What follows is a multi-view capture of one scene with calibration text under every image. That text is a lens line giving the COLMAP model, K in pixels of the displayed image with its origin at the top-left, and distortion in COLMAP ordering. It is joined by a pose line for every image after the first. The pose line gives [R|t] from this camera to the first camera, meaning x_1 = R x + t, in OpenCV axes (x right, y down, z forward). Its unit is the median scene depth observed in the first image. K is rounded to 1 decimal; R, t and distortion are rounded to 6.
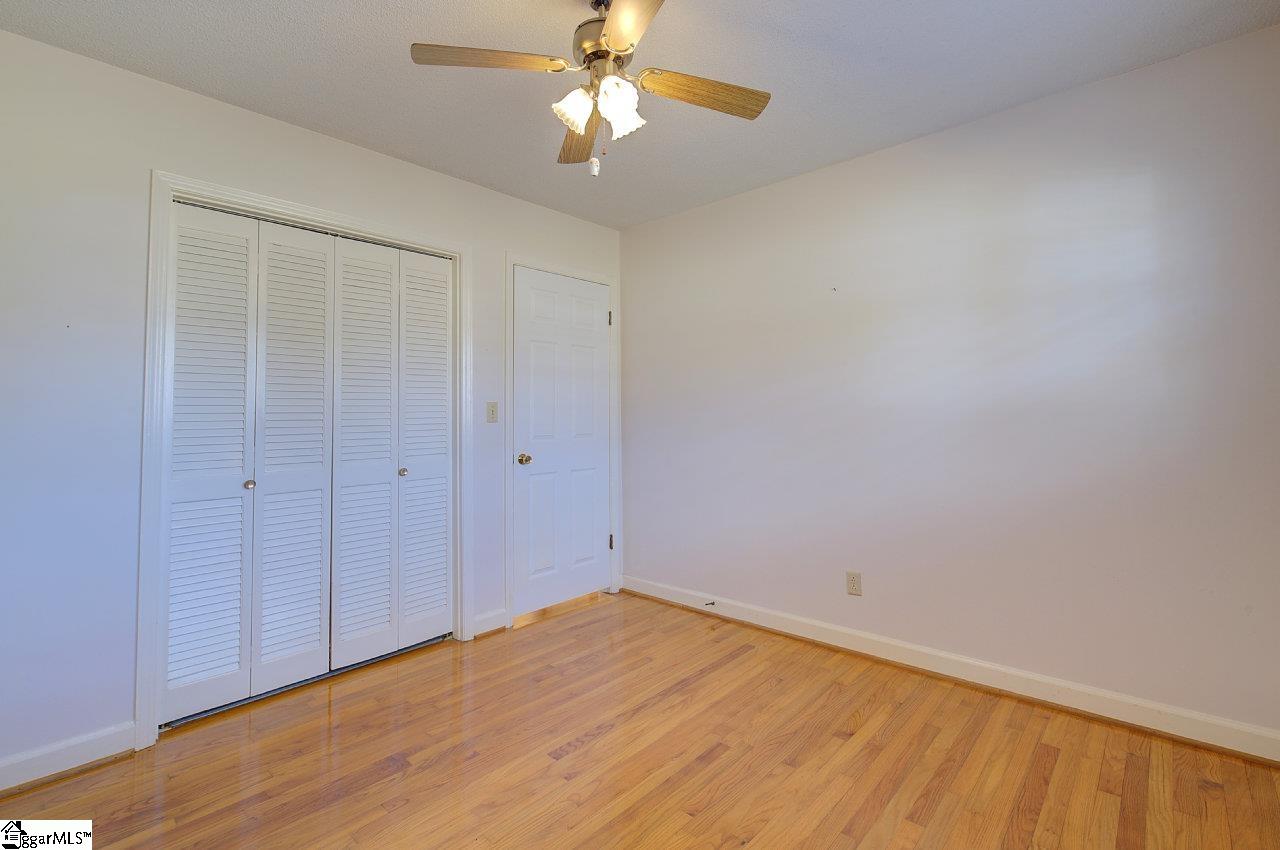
lens RADIAL K [[573.2, 0, 642.7], [0, 573.2, 404.8], [0, 0, 1]] dist [-0.000424, 0.000194]
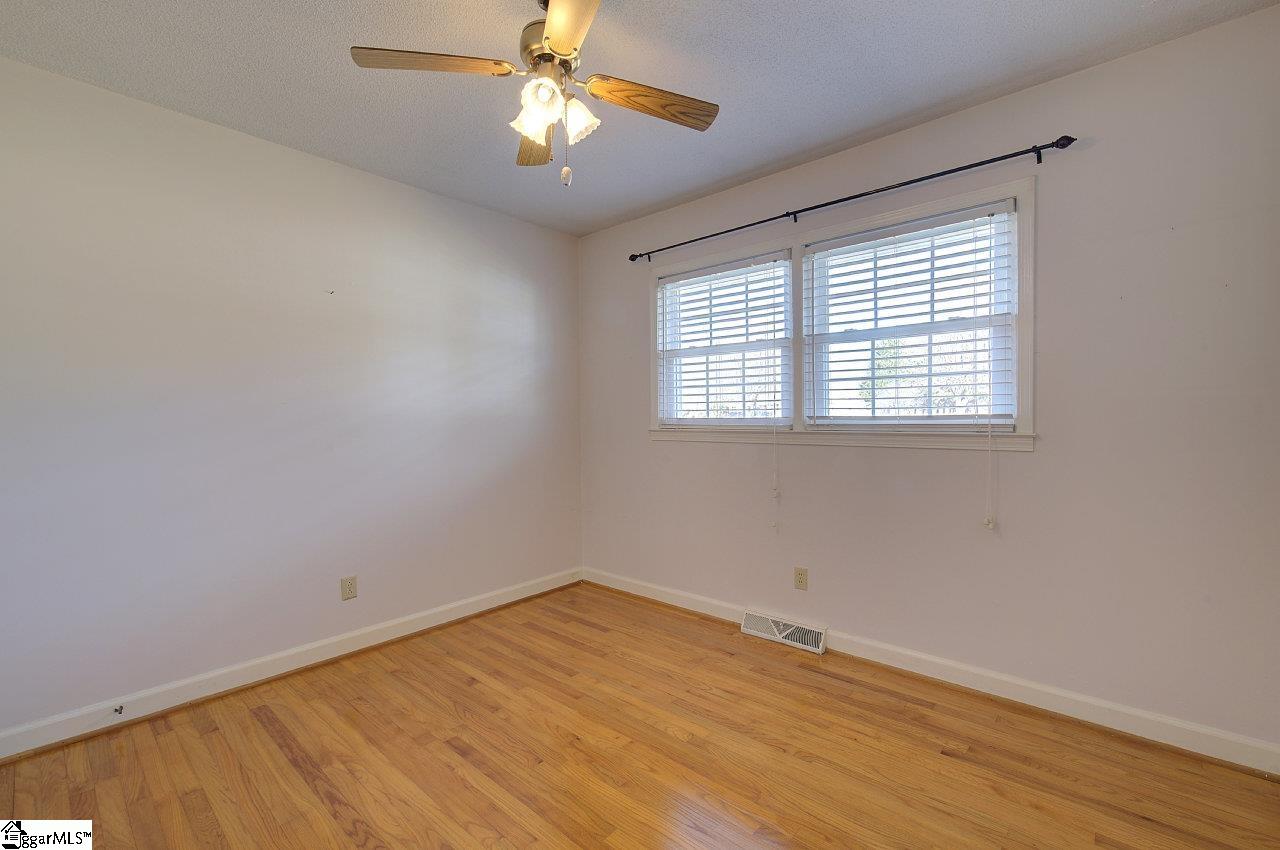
lens RADIAL K [[545.9, 0, 646.7], [0, 545.9, 426.3], [0, 0, 1]] dist [0.000249, 0.000183]
pose [[-0.015610, -0.004784, 0.999867, -0.799217], [-0.012302, 0.999914, 0.004592, 0.011421], [-0.999802, -0.012228, -0.015668, 0.619270]]
